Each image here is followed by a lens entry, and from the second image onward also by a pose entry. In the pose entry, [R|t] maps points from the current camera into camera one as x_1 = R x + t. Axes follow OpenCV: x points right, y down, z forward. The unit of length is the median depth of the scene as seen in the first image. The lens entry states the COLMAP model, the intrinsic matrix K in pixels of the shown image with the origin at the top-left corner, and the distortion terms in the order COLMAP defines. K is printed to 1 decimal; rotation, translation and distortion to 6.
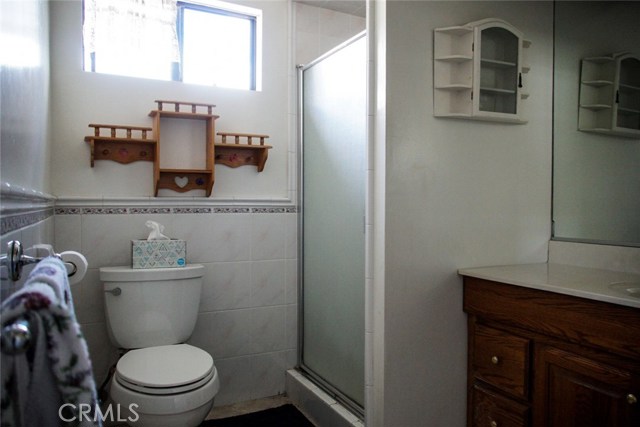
lens RADIAL K [[465.7, 0, 314.9], [0, 465.7, 214.6], [0, 0, 1]] dist [-0.048392, 0.040834]
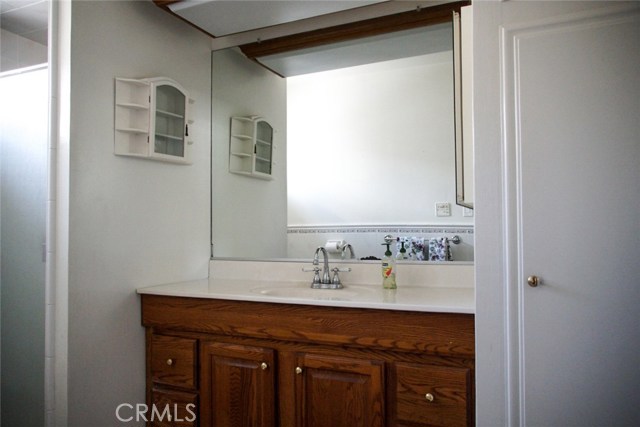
lens RADIAL K [[465.7, 0, 314.9], [0, 465.7, 214.6], [0, 0, 1]] dist [-0.048392, 0.040834]
pose [[0.768242, 0.008972, 0.640097, -0.087556], [0.021339, 0.998987, -0.039613, -0.009789], [-0.639804, 0.044091, 0.767272, -0.170020]]
